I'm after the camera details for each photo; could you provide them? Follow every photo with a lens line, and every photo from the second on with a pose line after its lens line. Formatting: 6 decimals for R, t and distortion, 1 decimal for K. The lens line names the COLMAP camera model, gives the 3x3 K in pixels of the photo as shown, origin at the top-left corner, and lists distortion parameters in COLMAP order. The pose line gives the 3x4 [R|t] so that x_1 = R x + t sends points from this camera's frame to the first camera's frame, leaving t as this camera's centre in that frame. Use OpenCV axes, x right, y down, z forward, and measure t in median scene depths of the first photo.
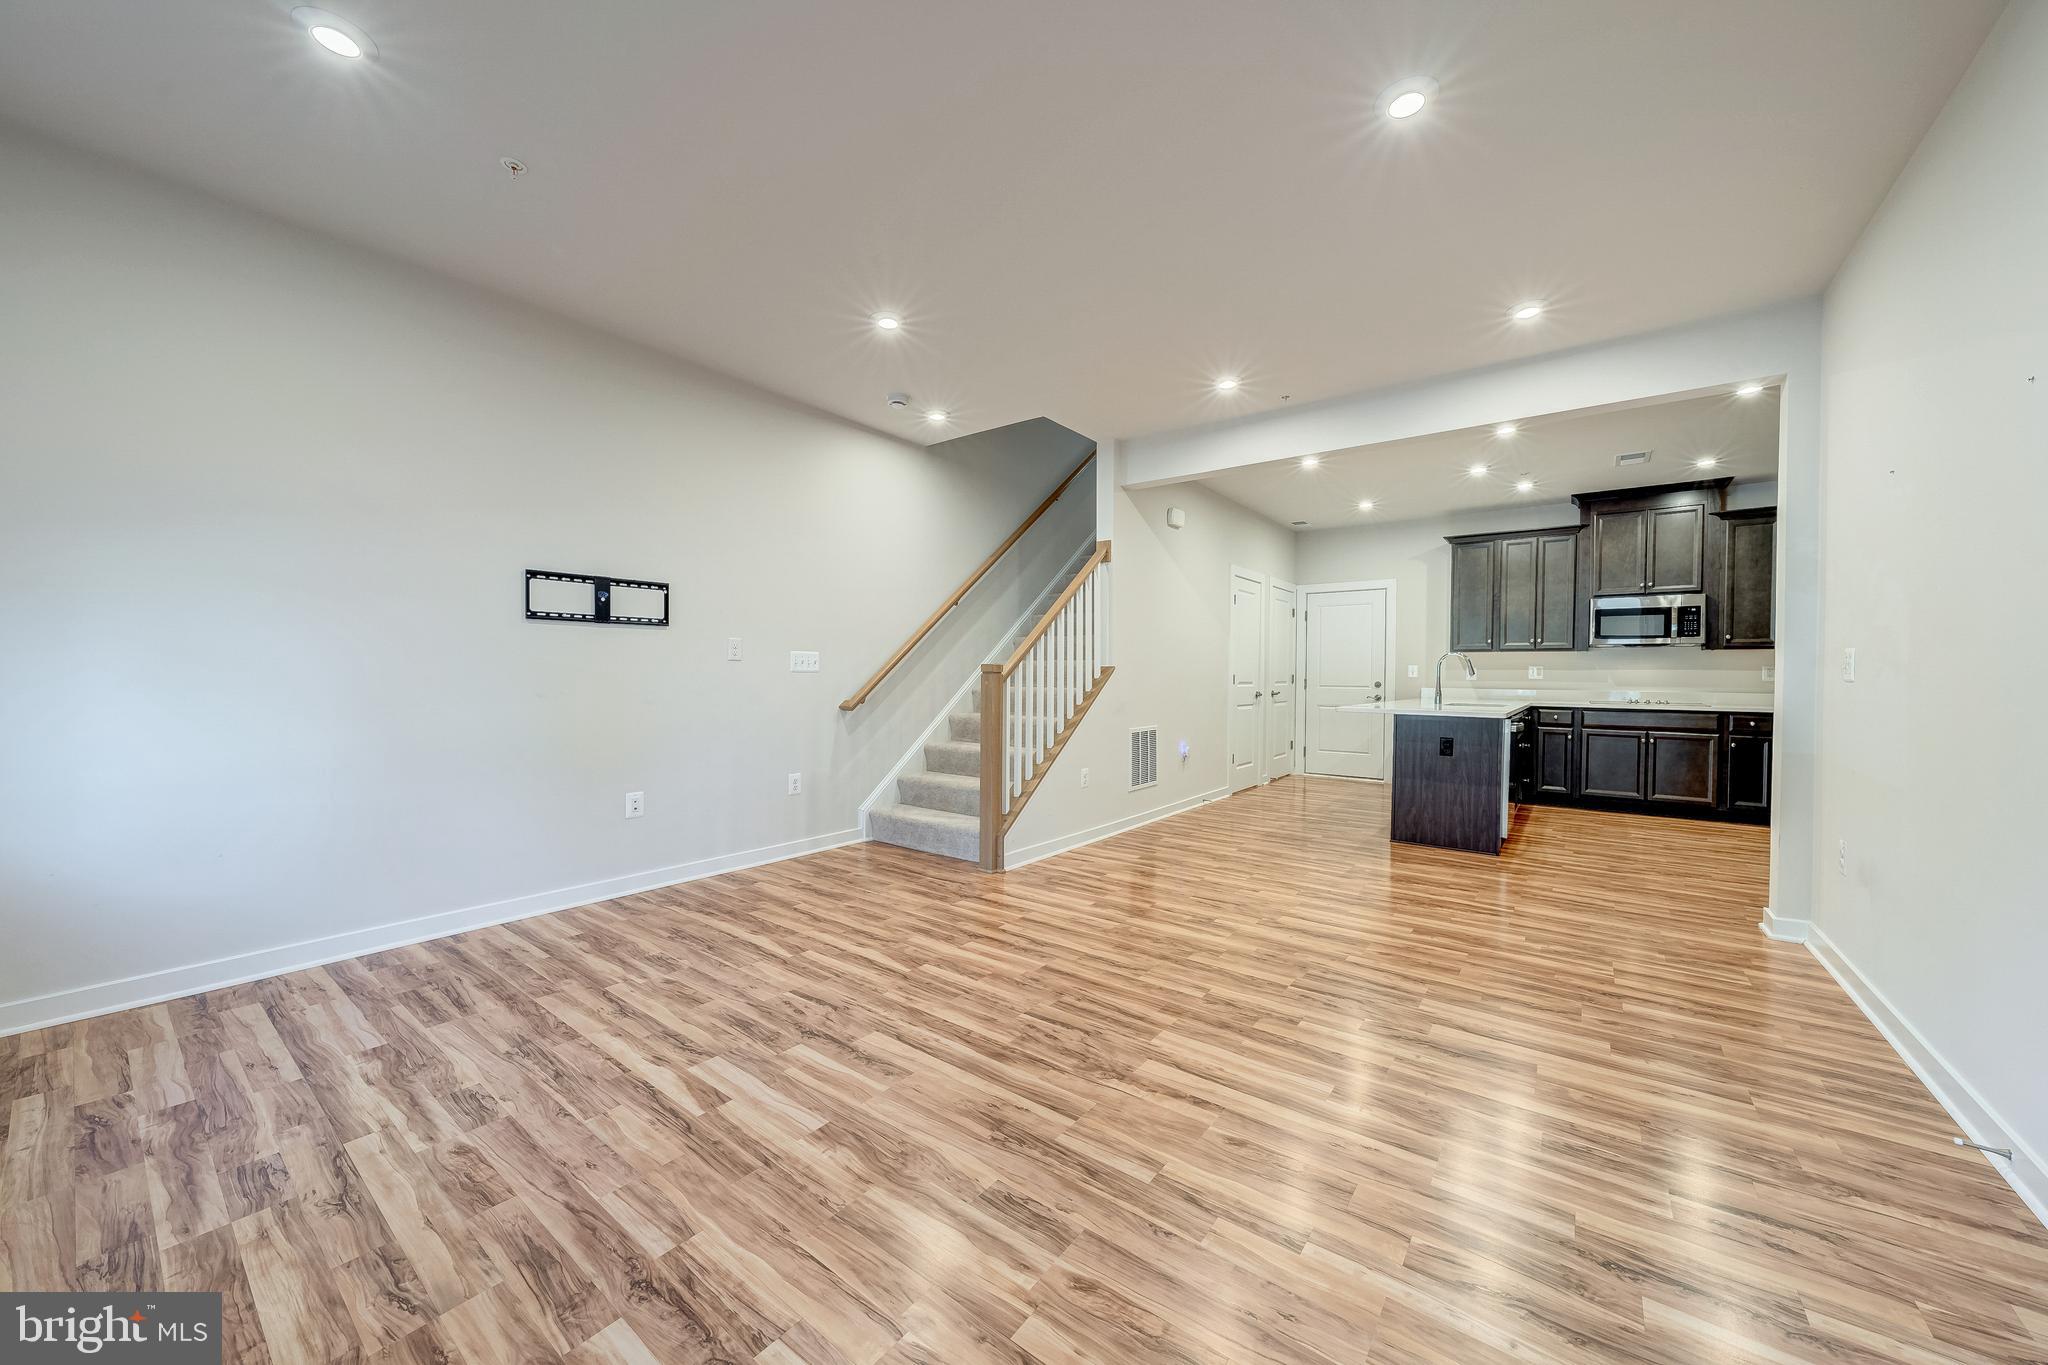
lens RADIAL K [[737.0, 0, 1022.4], [0, 737.0, 679.4], [0, 0, 1]] dist [-0.000590, -0.000150]
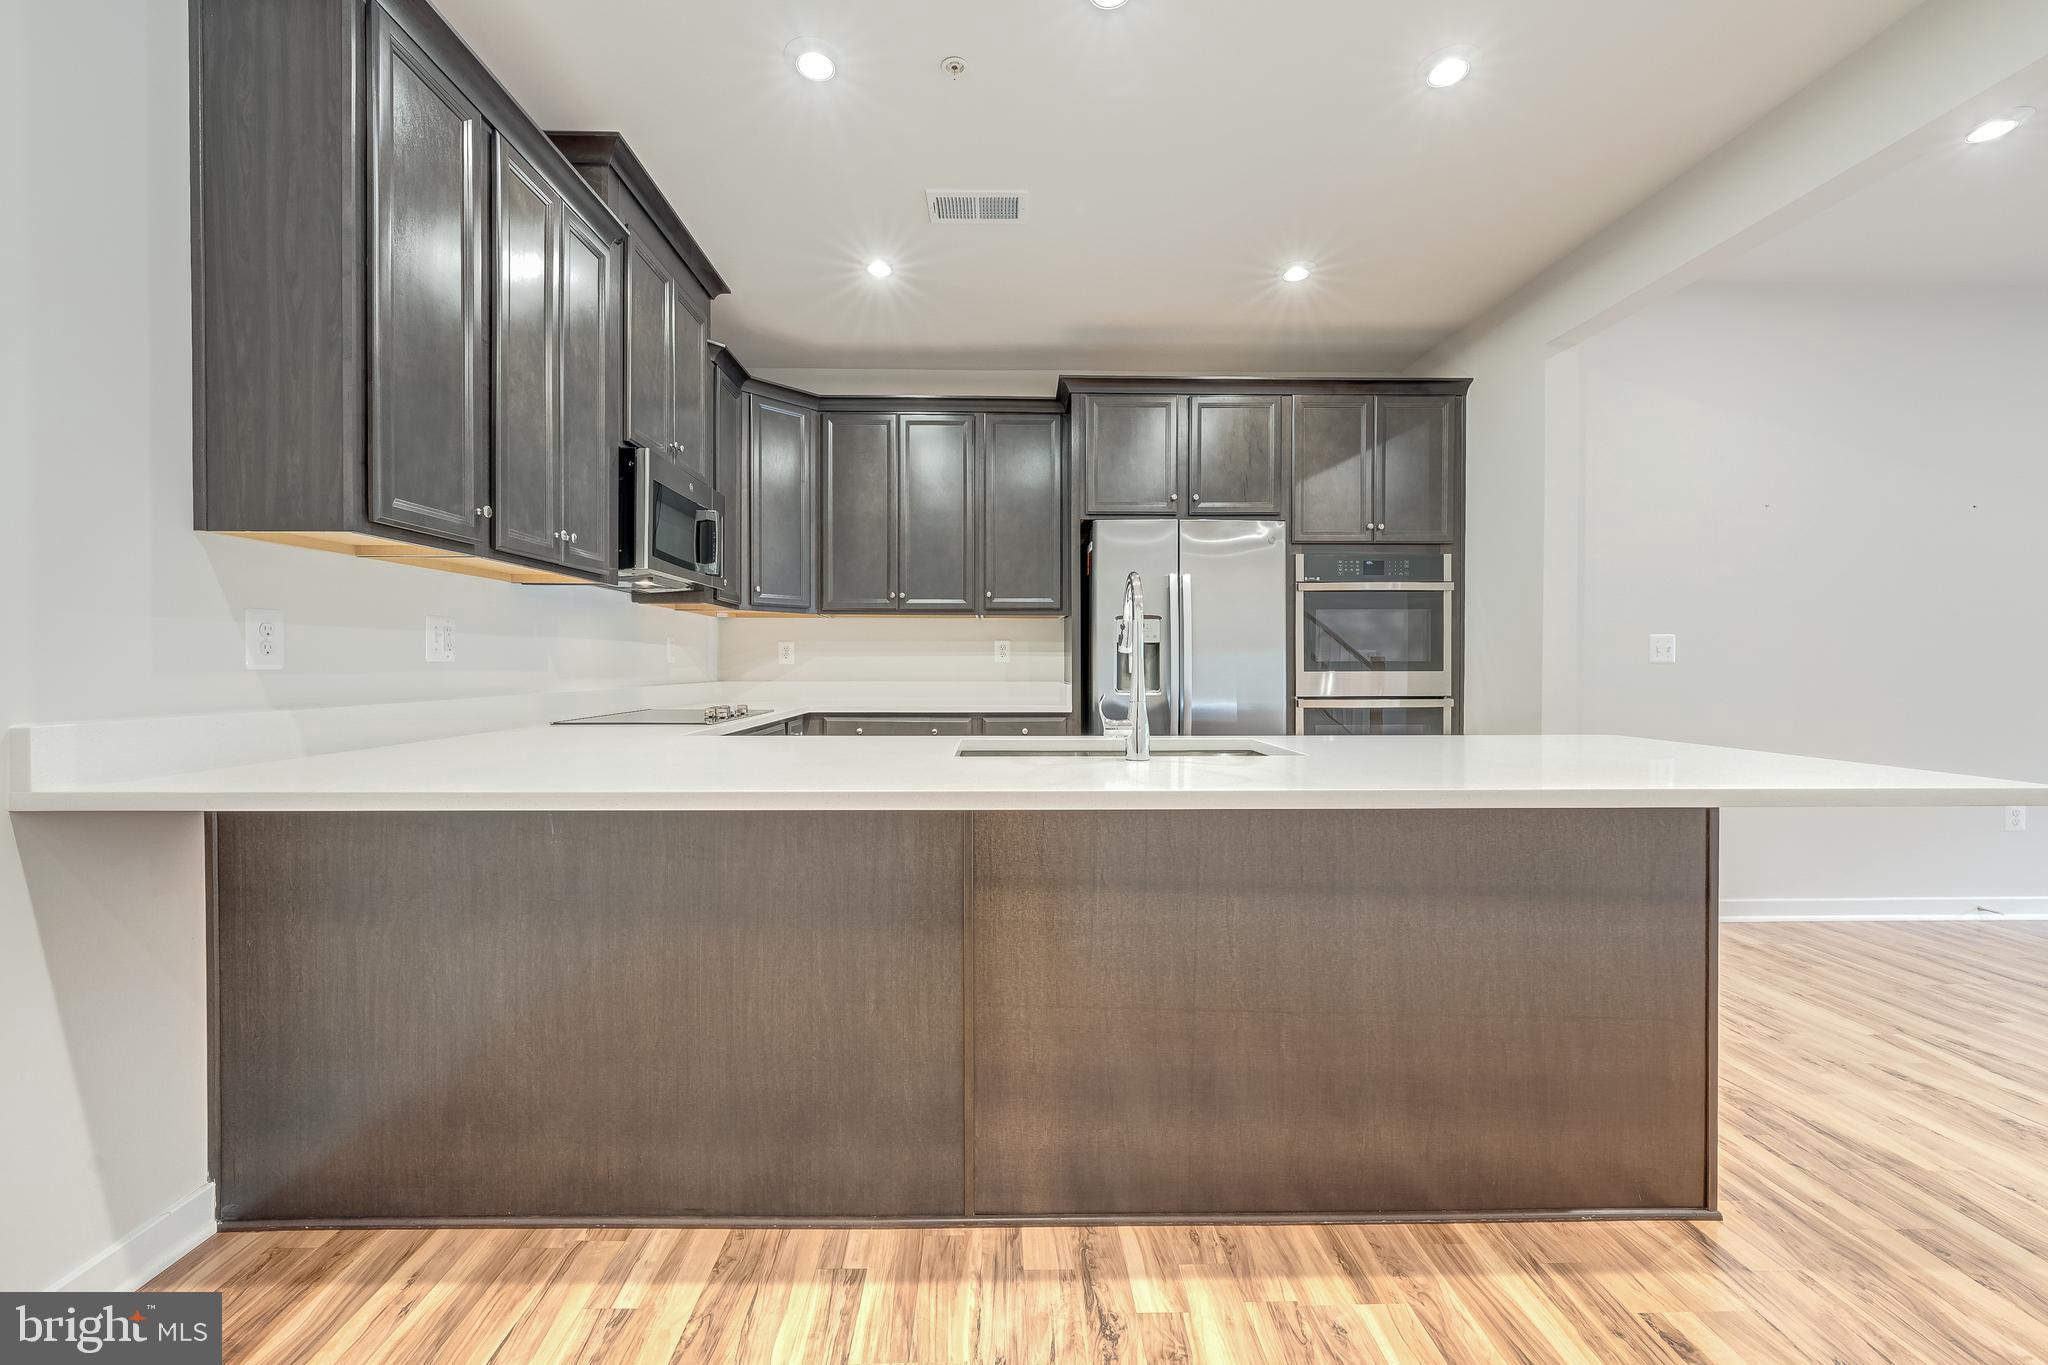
lens RADIAL K [[798.6, 0, 1020.8], [0, 798.6, 671.1], [0, 0, 1]] dist [-0.000926, 0.000030]
pose [[-0.631032, -0.016758, 0.775575, 0.666246], [-0.000080, 0.999768, 0.021537, -0.010152], [-0.775757, 0.013529, -0.630887, 2.169804]]
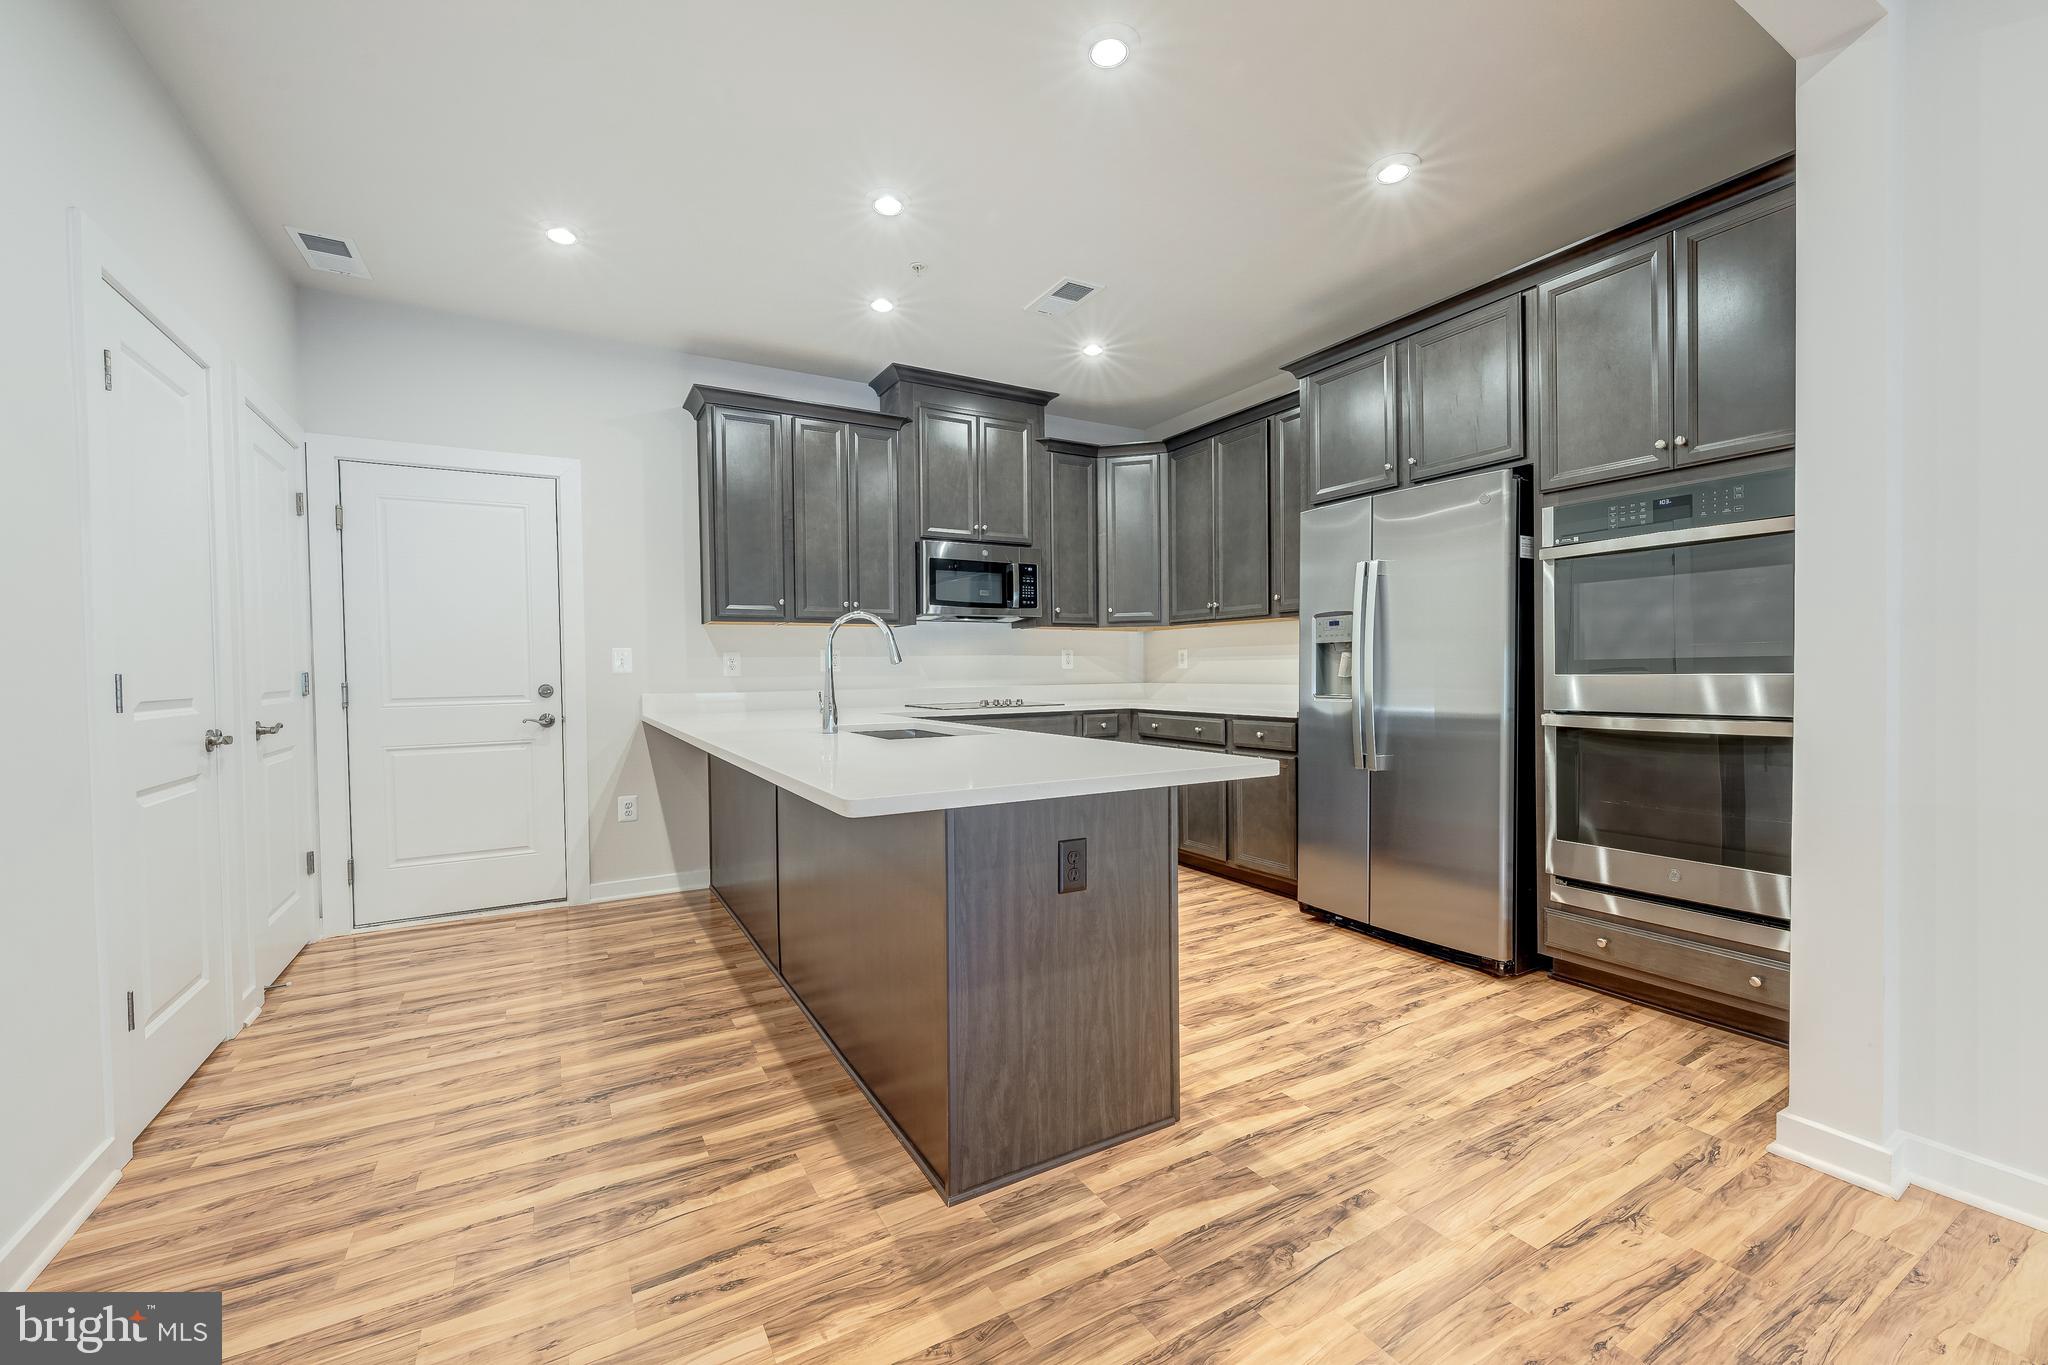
lens RADIAL K [[841.6, 0, 1019.6], [0, 841.6, 681.0], [0, 0, 1]] dist [0.000754, -0.000078]
pose [[0.381817, -0.025782, 0.923878, 0.301075], [0.021271, 0.999591, 0.019104, -0.005714], [-0.923993, 0.012357, 0.382209, 1.282208]]
